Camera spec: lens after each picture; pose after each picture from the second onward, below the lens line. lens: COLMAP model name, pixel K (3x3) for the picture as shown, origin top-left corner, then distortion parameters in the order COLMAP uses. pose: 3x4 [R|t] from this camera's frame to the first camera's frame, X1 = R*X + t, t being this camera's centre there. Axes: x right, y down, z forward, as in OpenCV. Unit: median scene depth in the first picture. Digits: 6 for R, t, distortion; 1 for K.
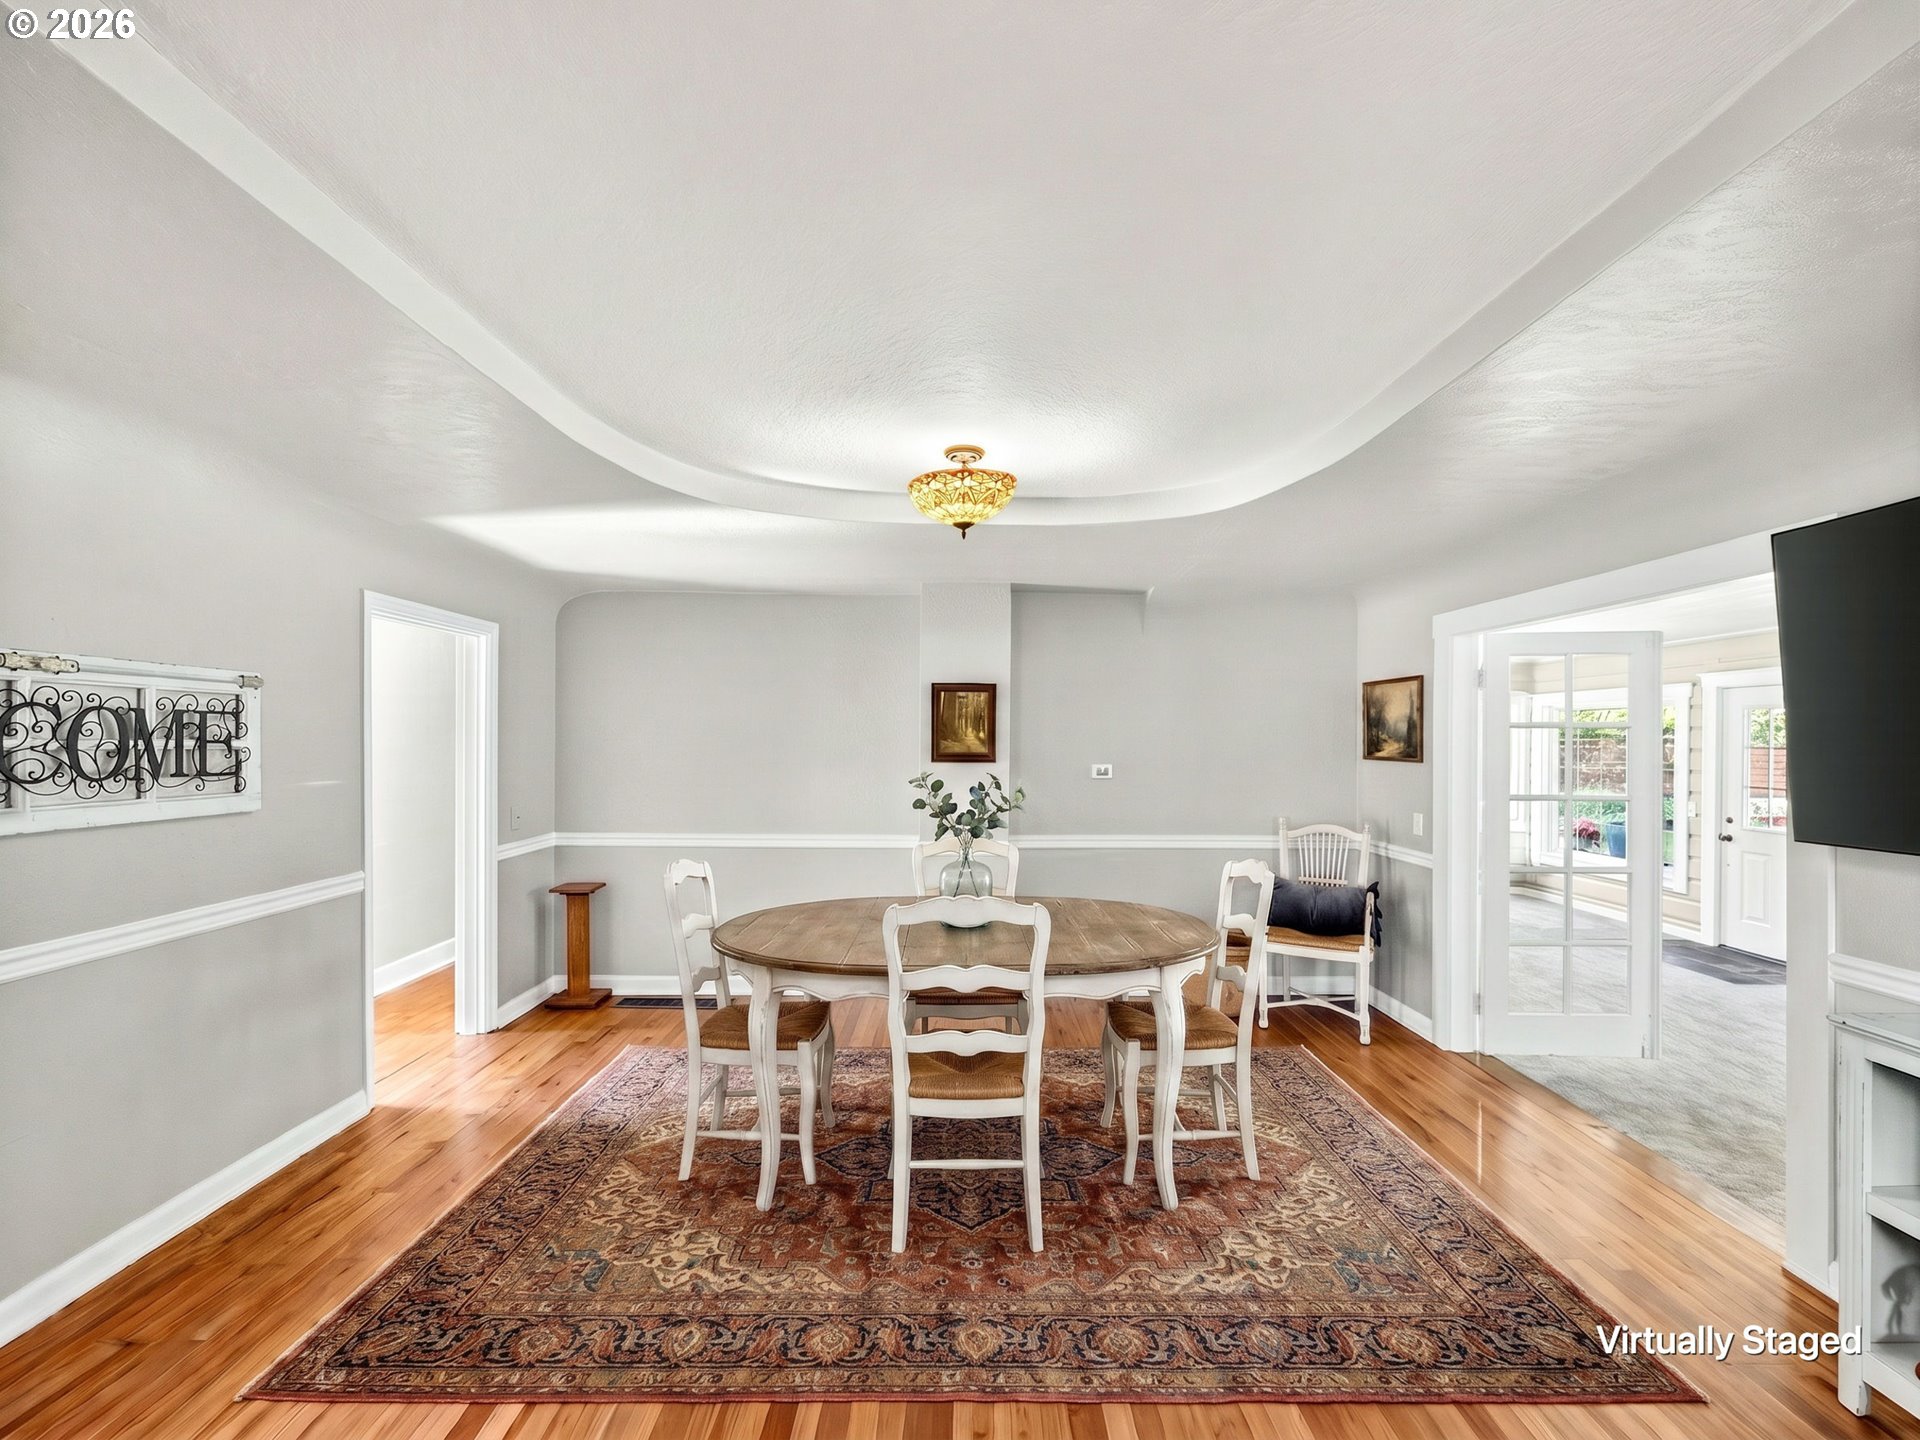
lens RADIAL K [[765.1, 0, 969.1], [0, 765.1, 732.8], [0, 0, 1]] dist [-0.002536, 0.000220]
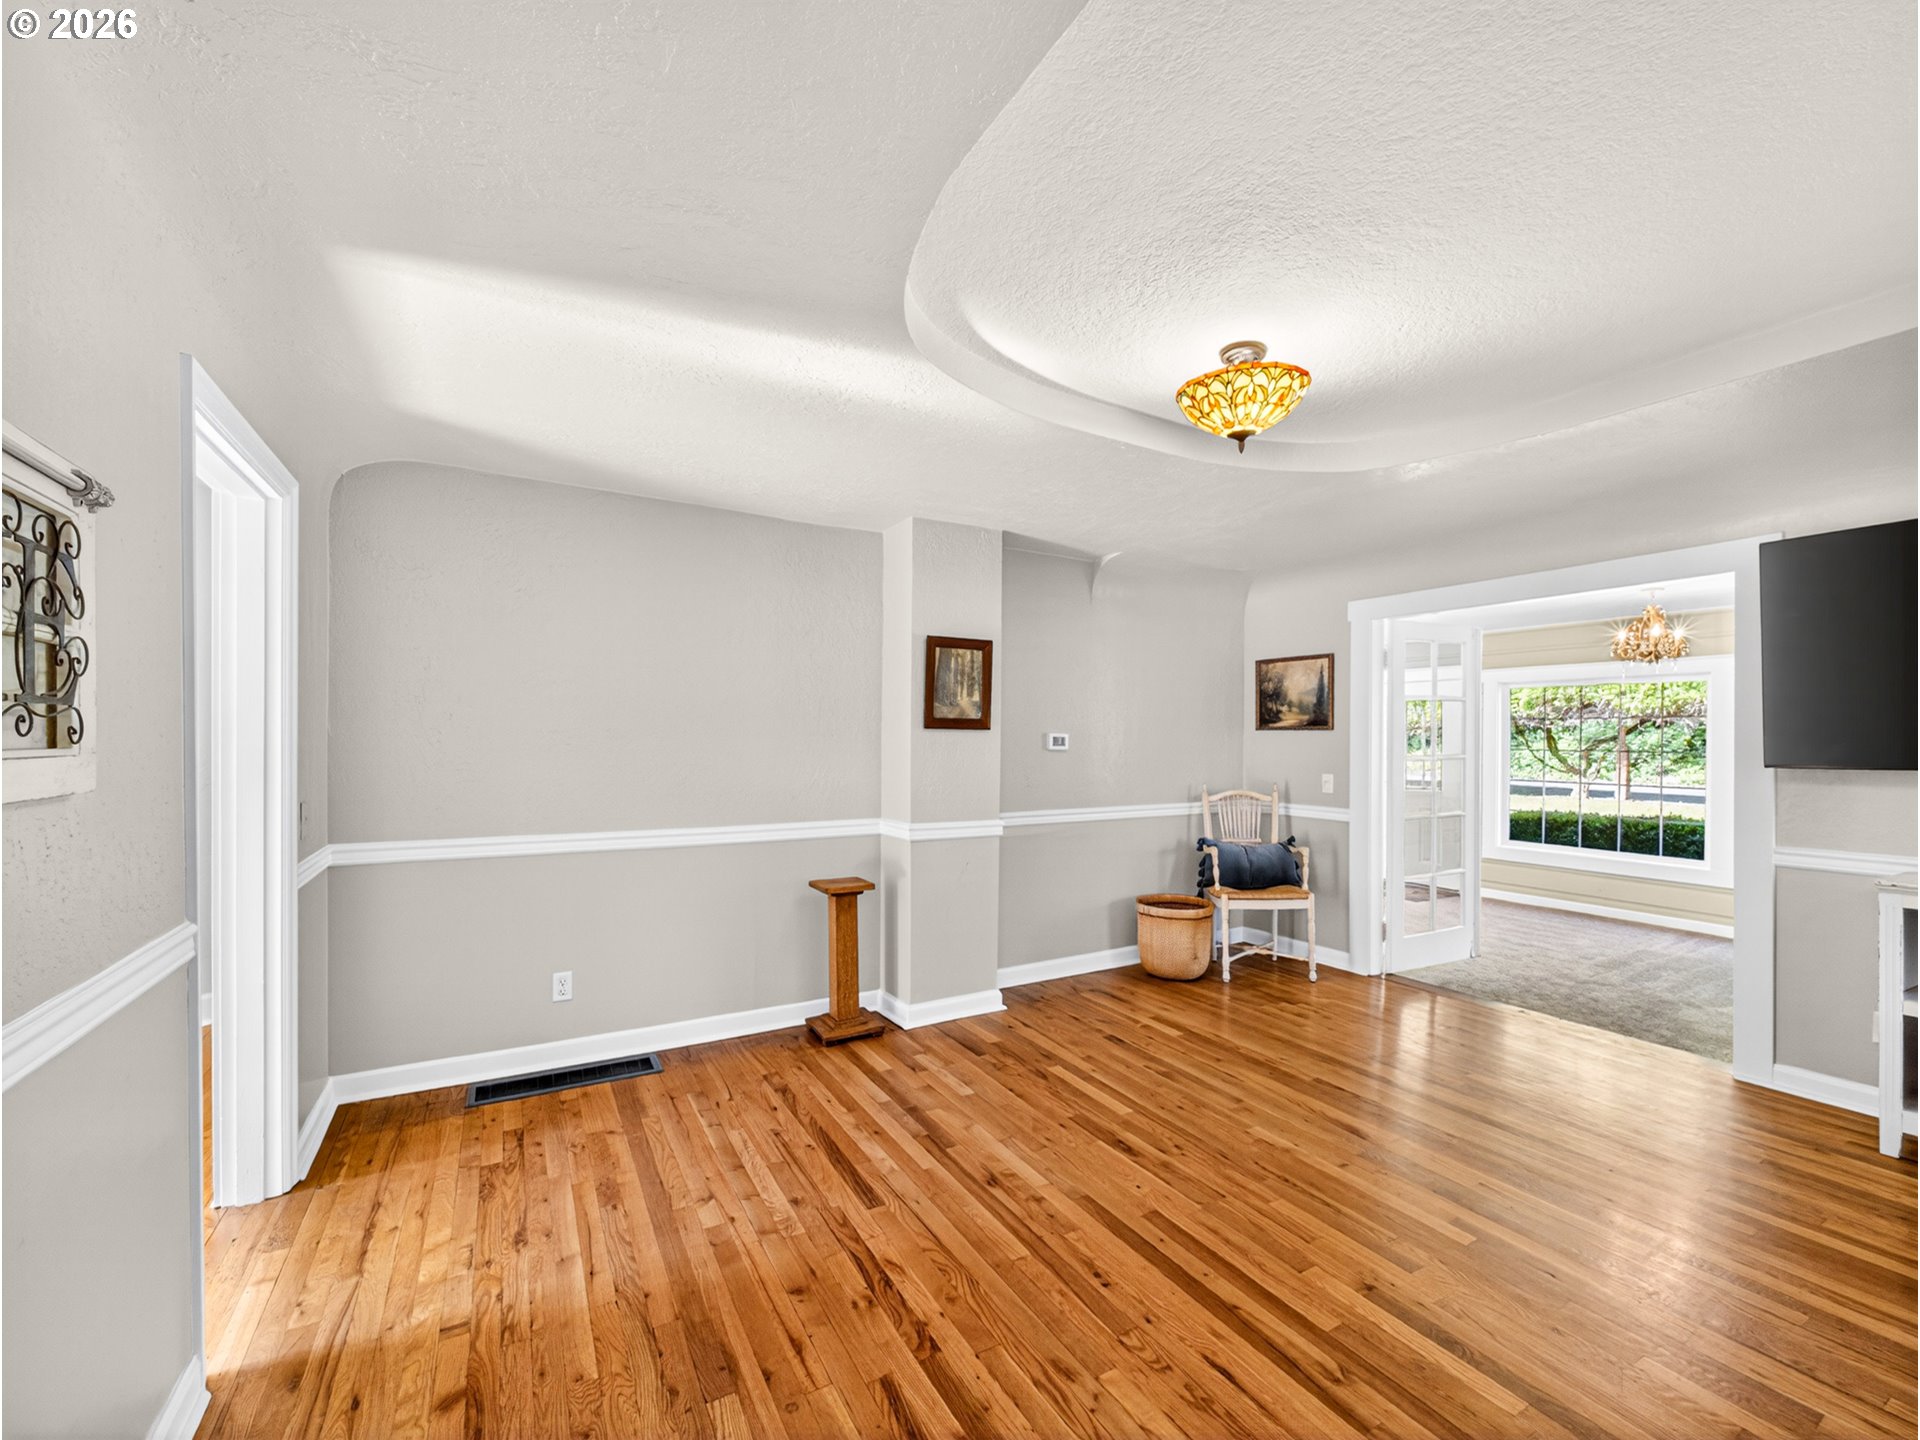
lens RADIAL K [[788.4, 0, 960.0], [0, 788.4, 720.0], [0, 0, 1]] dist [-0.000745, -0.000082]
pose [[0.873544, 0.010139, 0.486640, -0.441252], [-0.002027, 0.999850, -0.017194, 0.043514], [-0.486741, 0.014033, 0.873434, 0.223832]]
